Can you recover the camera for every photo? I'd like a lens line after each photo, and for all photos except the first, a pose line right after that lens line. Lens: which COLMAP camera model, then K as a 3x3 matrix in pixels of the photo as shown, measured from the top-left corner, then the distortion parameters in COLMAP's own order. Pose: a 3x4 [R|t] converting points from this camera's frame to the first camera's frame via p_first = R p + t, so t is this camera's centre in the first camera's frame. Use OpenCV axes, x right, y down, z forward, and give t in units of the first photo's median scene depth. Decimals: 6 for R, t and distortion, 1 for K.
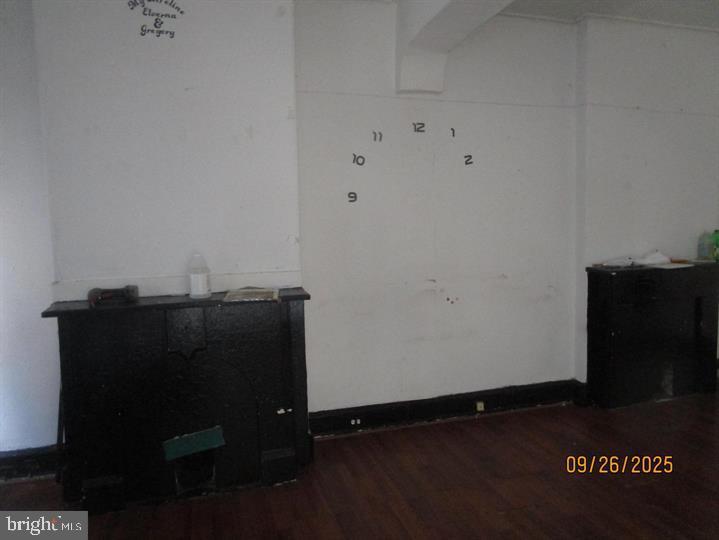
lens RADIAL K [[526.3, 0, 359.5], [0, 526.3, 270.0], [0, 0, 1]] dist [-0.003585, 0.000593]
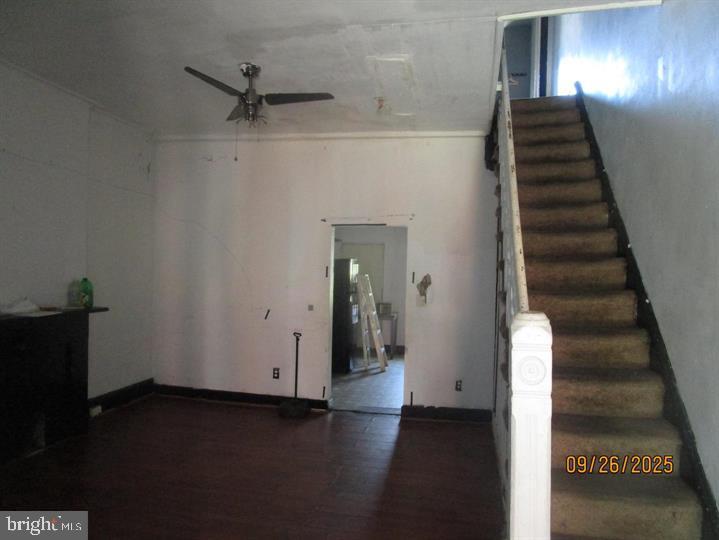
lens RADIAL K [[526.3, 0, 359.5], [0, 526.3, 270.0], [0, 0, 1]] dist [-0.003585, 0.000593]
pose [[0.469368, 0.031666, 0.882435, -0.597736], [0.048705, 0.996907, -0.061680, 0.039024], [-0.881659, 0.071930, 0.466374, -0.151384]]
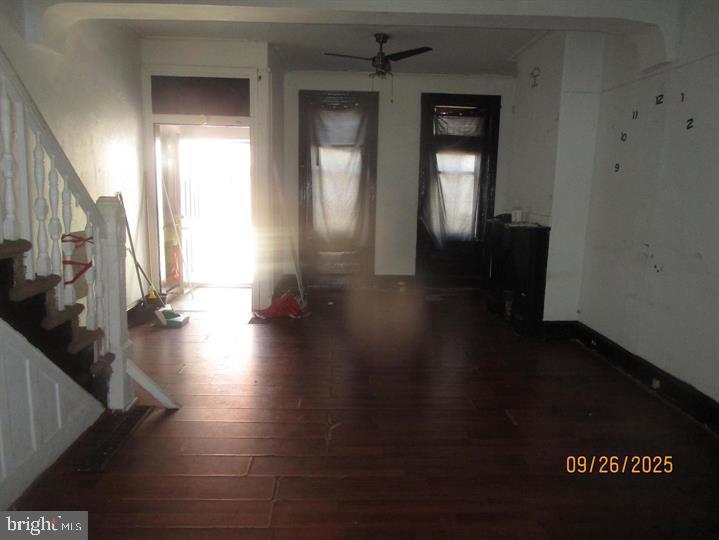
lens RADIAL K [[526.3, 0, 359.5], [0, 526.3, 270.0], [0, 0, 1]] dist [-0.003585, 0.000593]
pose [[-0.272247, 0.170836, -0.946941, 1.242897], [-0.101949, 0.973453, 0.204929, -0.084889], [0.956811, 0.152331, -0.247603, 0.681896]]
